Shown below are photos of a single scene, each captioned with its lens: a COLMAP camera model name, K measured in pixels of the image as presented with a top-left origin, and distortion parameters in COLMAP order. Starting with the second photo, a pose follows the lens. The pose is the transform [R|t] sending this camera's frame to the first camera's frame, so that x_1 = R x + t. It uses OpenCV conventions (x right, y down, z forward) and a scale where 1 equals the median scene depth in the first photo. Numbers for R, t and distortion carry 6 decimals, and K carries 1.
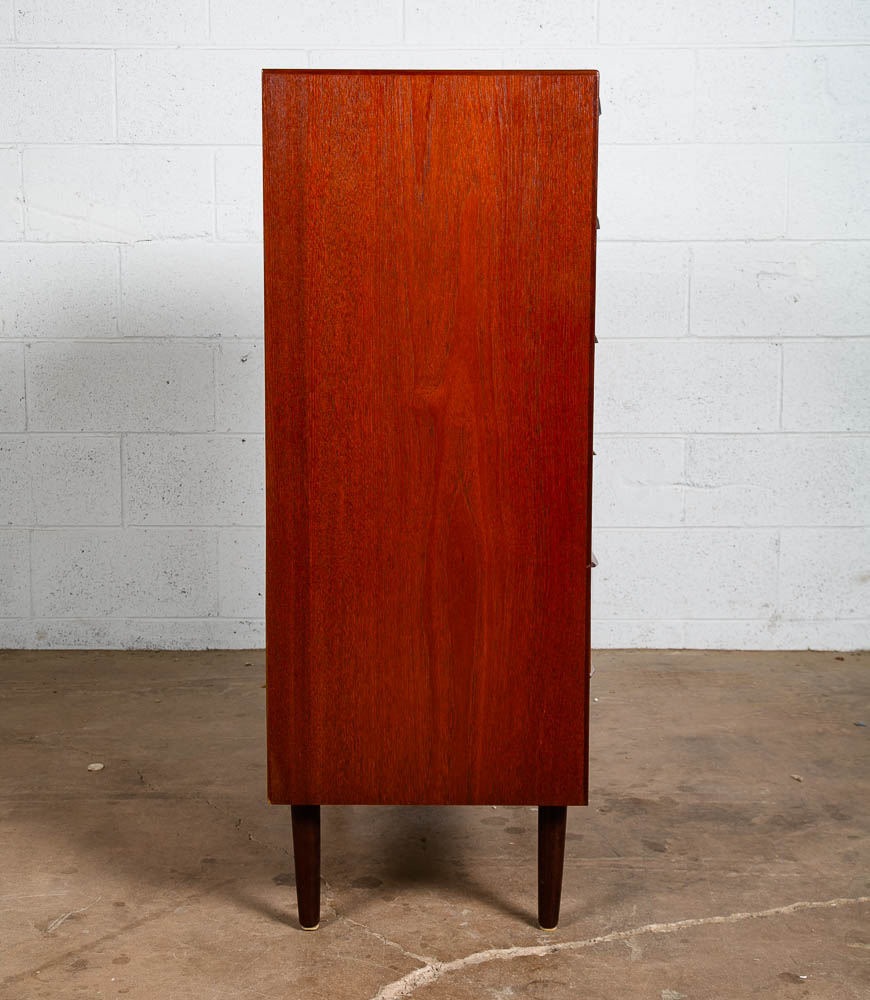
lens RADIAL K [[1694.3, 0, 430.5], [0, 1694.3, 463.1], [0, 0, 1]] dist [0.103643, 0.000000]
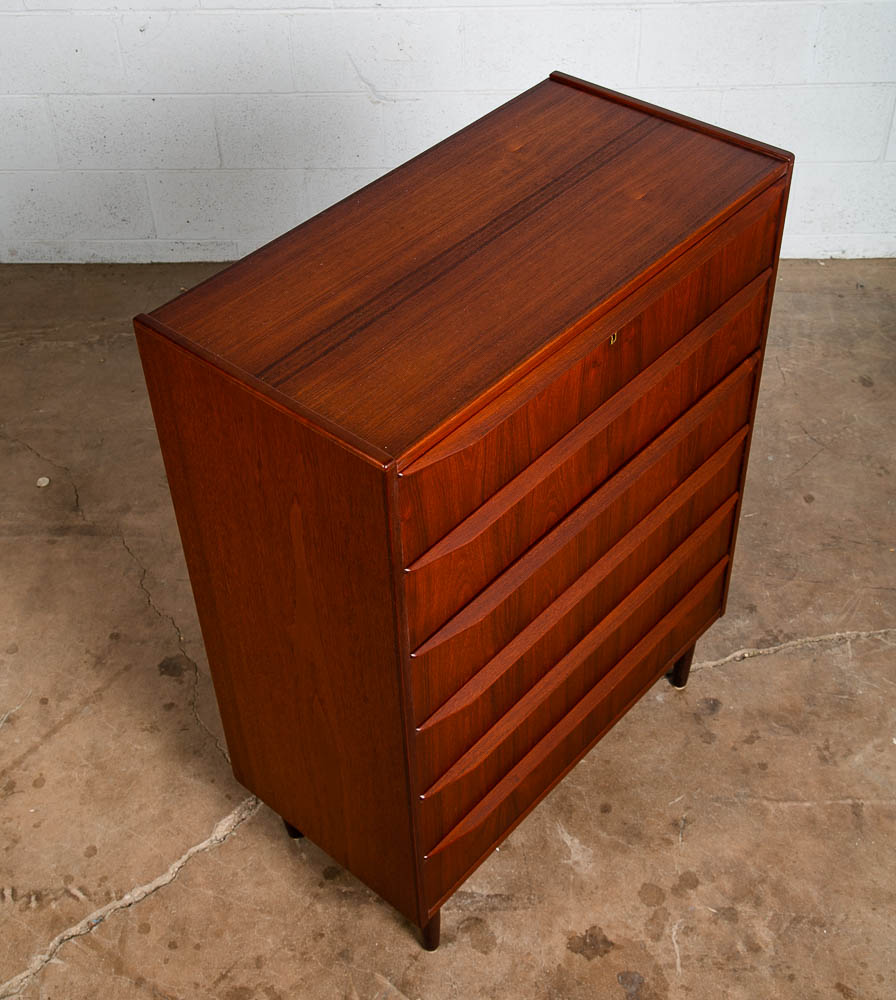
lens RADIAL K [[1372.2, 0, 453.2], [0, 1372.2, 457.7], [0, 0, 1]] dist [0.030763, 0.000000]
pose [[0.999426, -0.006772, -0.033205, 0.135645], [0.024216, 0.828159, 0.559970, -0.378656], [0.023707, -0.560452, 0.827847, 0.148512]]
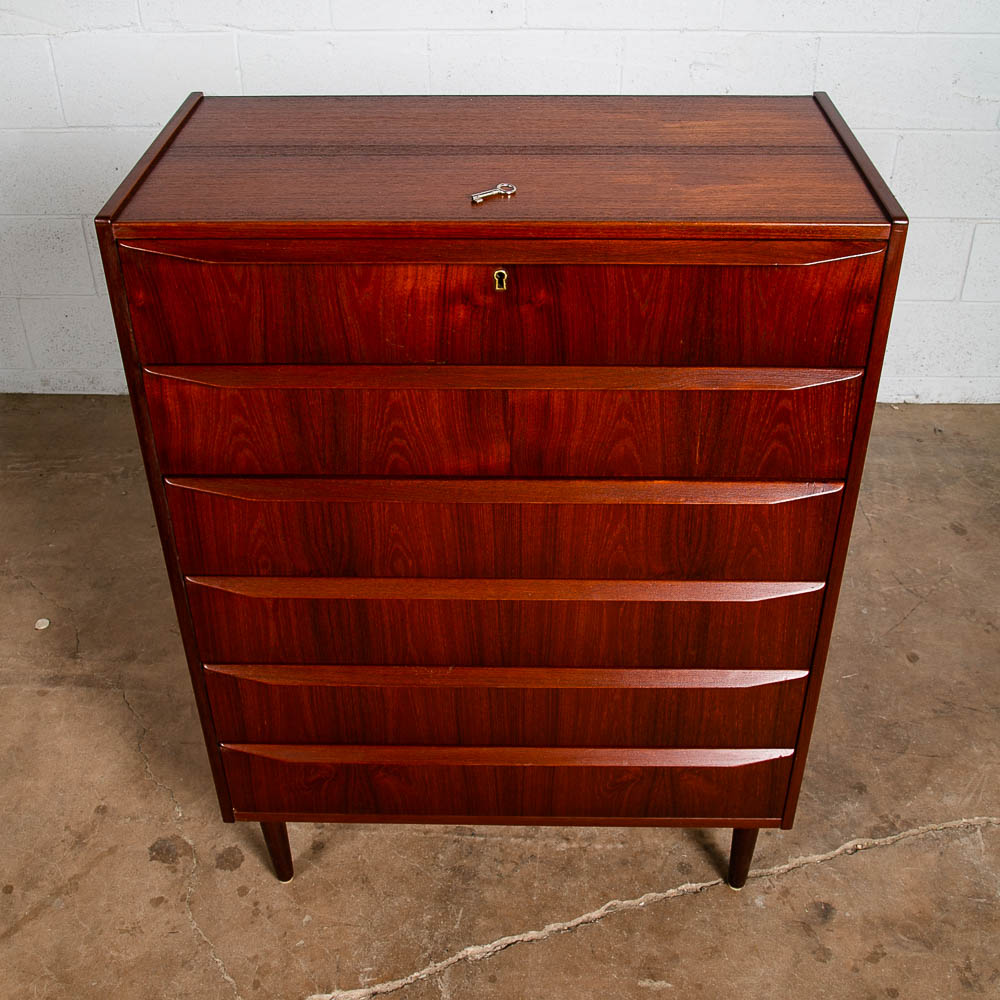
lens RADIAL K [[1205.7, 0, 505.4], [0, 1205.7, 465.2], [0, 0, 1]] dist [-0.063361, 0.000000]
pose [[0.999707, 0.006884, -0.023225, 0.119618], [0.004337, 0.892424, 0.451178, -0.252041], [0.023833, -0.451146, 0.892132, 0.321725]]
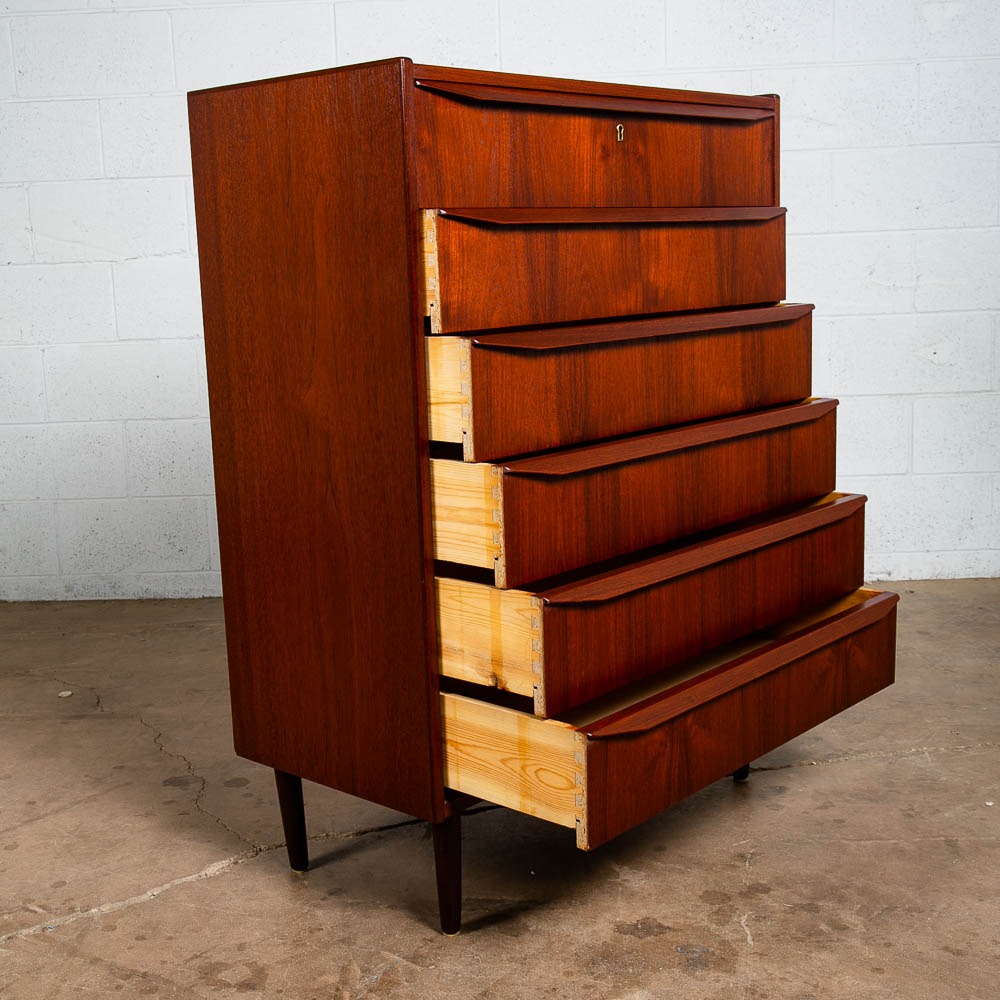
lens RADIAL K [[1415.5, 0, 499.3], [0, 1415.5, 521.6], [0, 0, 1]] dist [0.003679, 0.000000]
pose [[0.998593, -0.028476, -0.044725, 0.151416], [0.030998, 0.997908, 0.056733, 0.006153], [0.043016, -0.058040, 0.997387, 0.007152]]
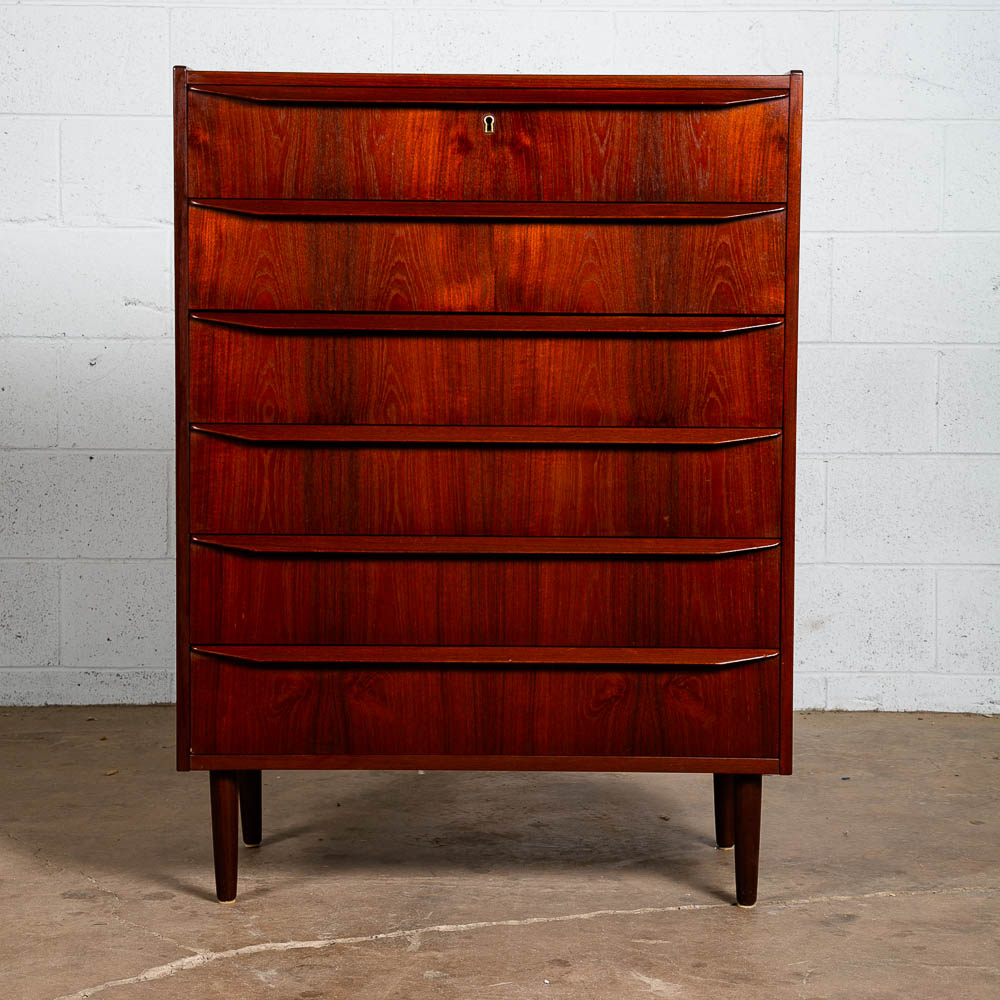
lens RADIAL K [[2515.5, 0, 503.3], [0, 2515.5, 449.1], [0, 0, 1]] dist [0.217893, 0.000000]
pose [[0.999974, 0.007219, -0.000862, 0.116432], [-0.007250, 0.998992, -0.044306, 0.043991], [0.000541, 0.044311, 0.999018, -0.323899]]
